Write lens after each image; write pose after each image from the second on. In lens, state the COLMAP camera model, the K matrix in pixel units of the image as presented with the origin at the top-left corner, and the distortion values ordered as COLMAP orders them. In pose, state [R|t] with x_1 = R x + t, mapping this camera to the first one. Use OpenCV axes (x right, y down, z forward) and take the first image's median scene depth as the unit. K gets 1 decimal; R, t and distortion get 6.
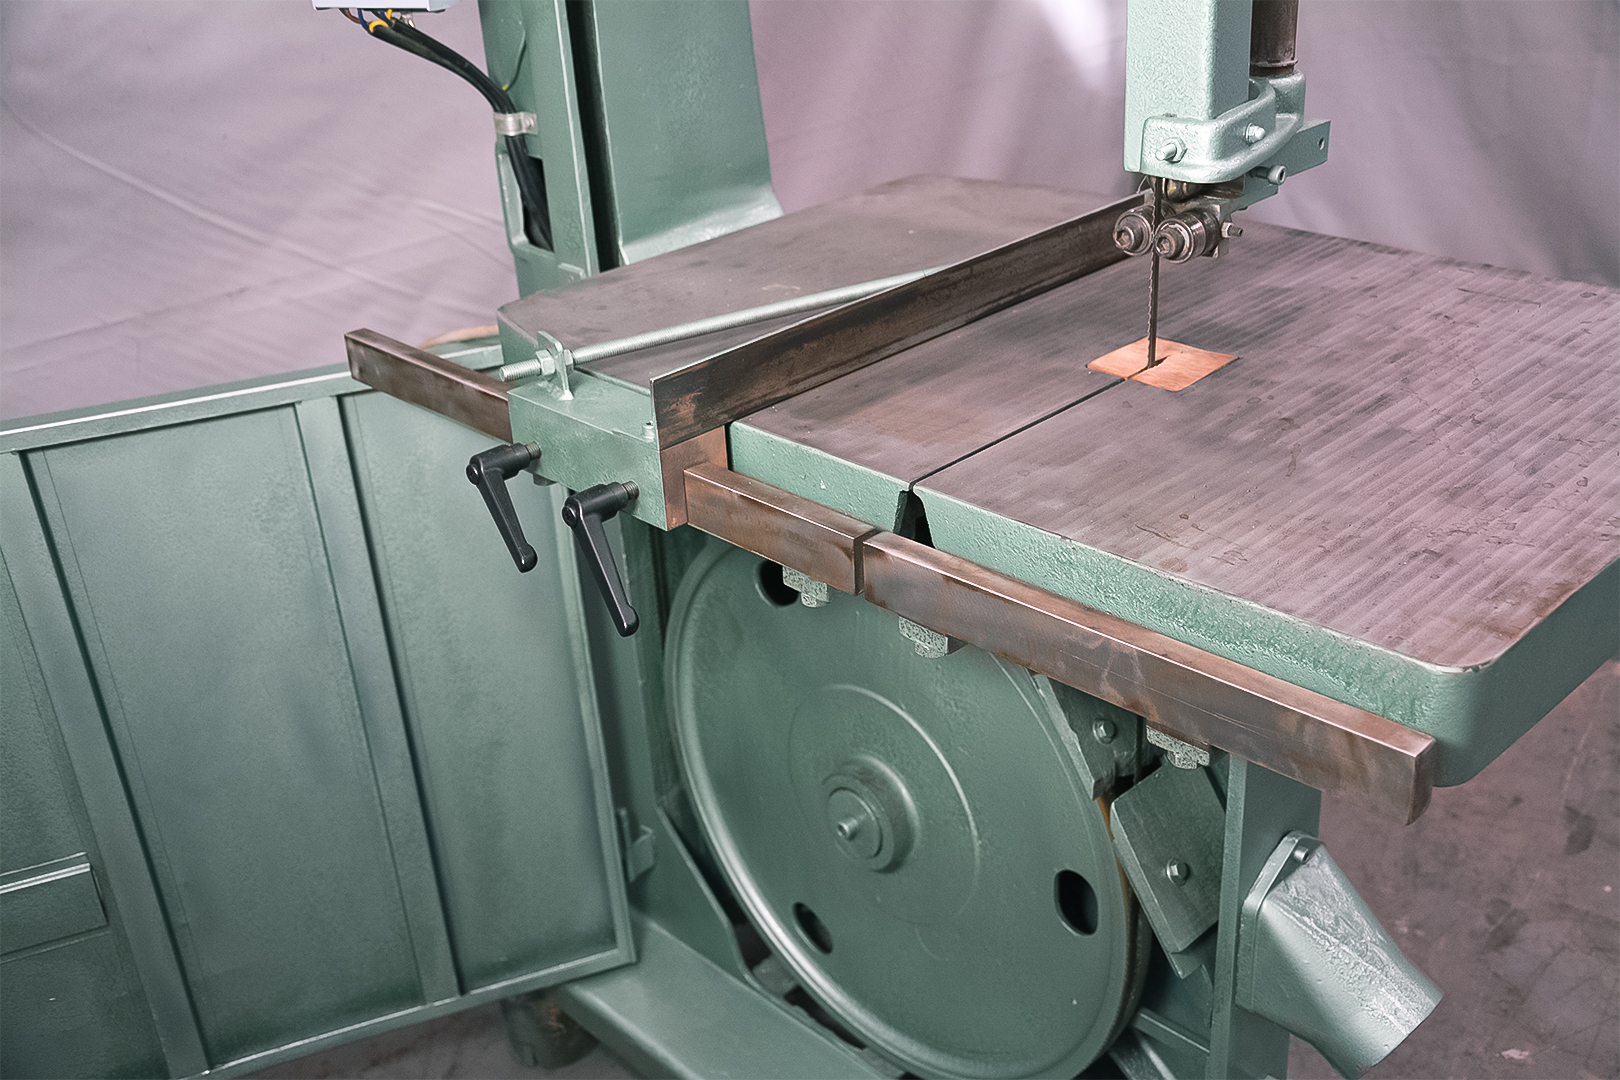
lens RADIAL K [[1683.0, 0, 813.0], [0, 1683.0, 548.8], [0, 0, 1]] dist [-0.059995, 0.284386]
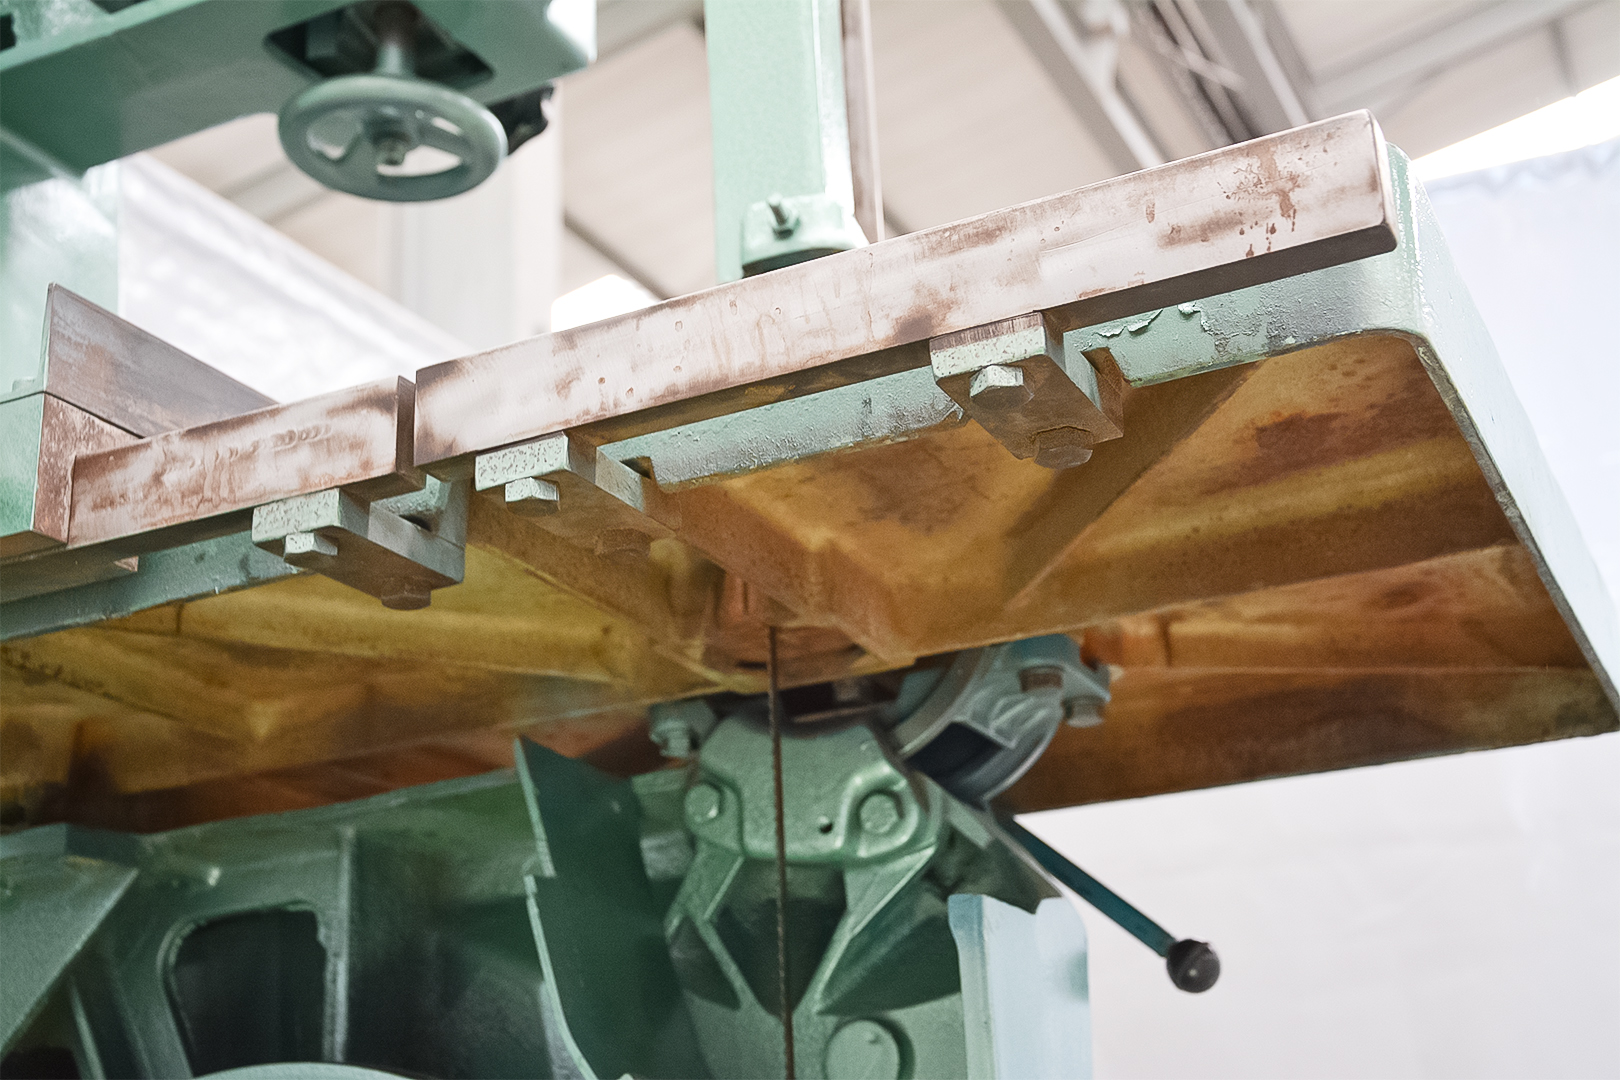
lens RADIAL K [[2146.6, 0, 810.5], [0, 2146.6, 560.4], [0, 0, 1]] dist [0.038231, 0.425790]
pose [[0.943188, 0.127518, 0.306815, -0.060849], [0.140951, 0.682651, -0.717022, 0.565913], [-0.300881, 0.719533, 0.625894, 0.447686]]
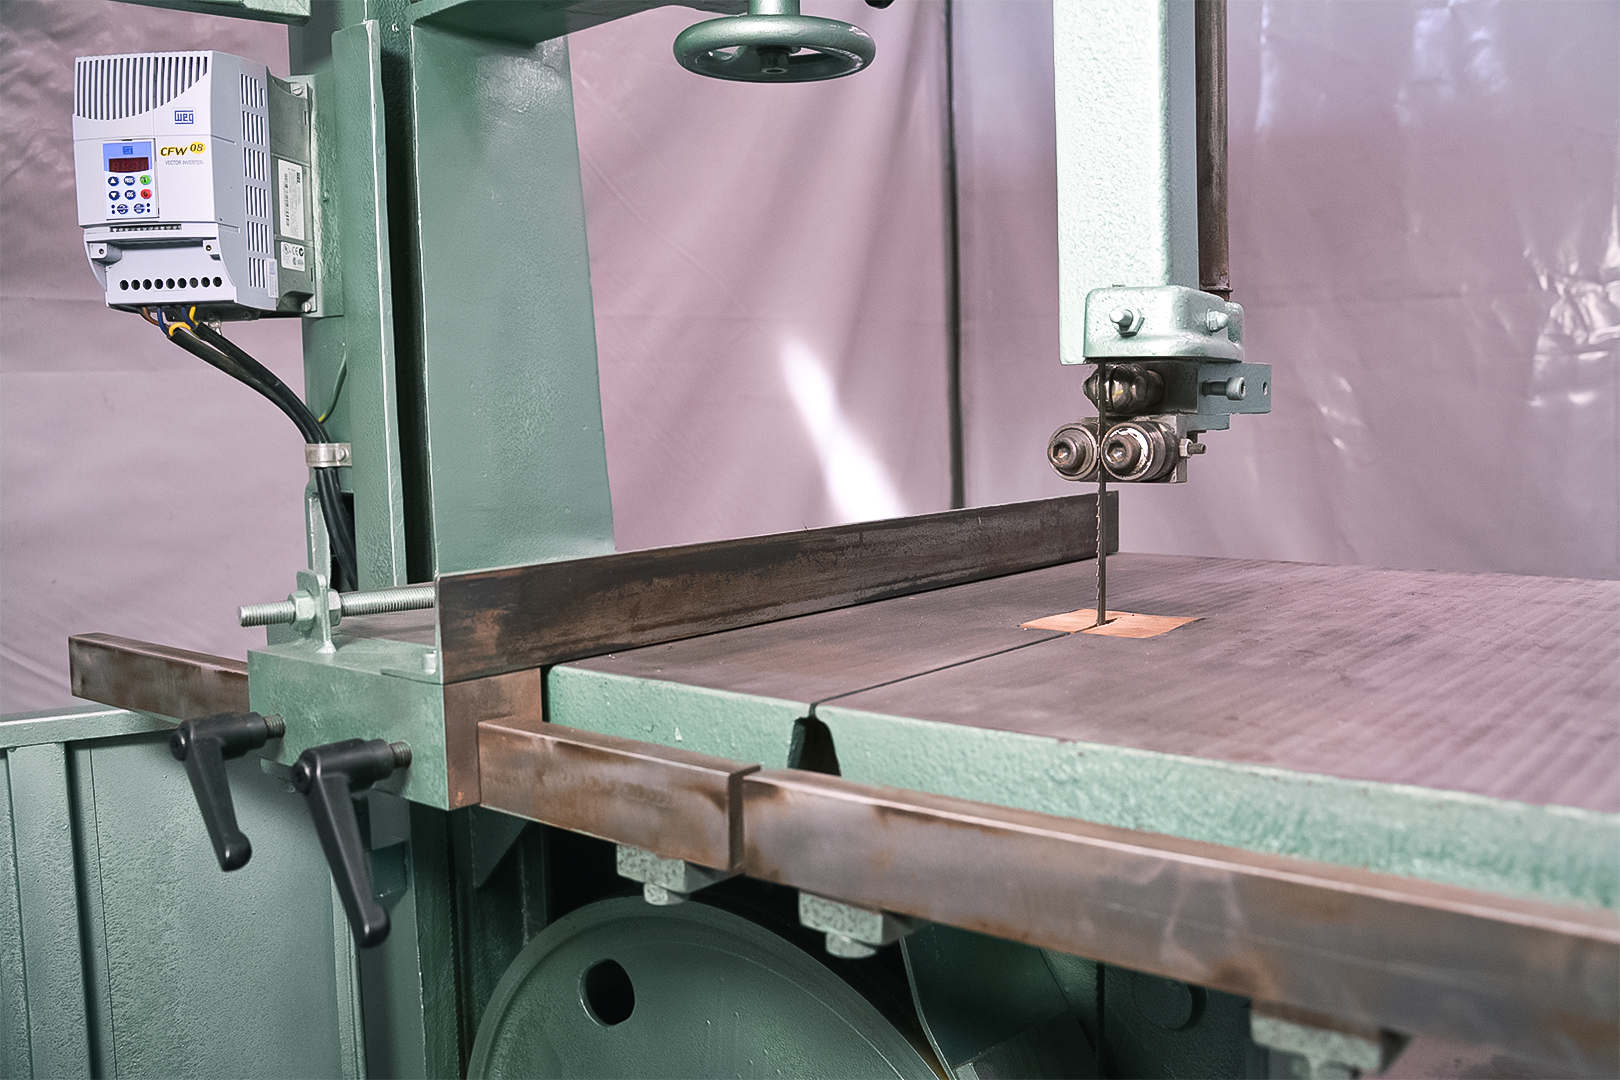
lens RADIAL K [[1445.9, 0, 818.0], [0, 1445.9, 549.0], [0, 0, 1]] dist [-0.129840, 0.197379]
pose [[0.993080, 0.025082, 0.114732, -0.006765], [0.018605, 0.930992, -0.364566, 0.103567], [-0.115958, 0.364177, 0.924082, 0.400472]]
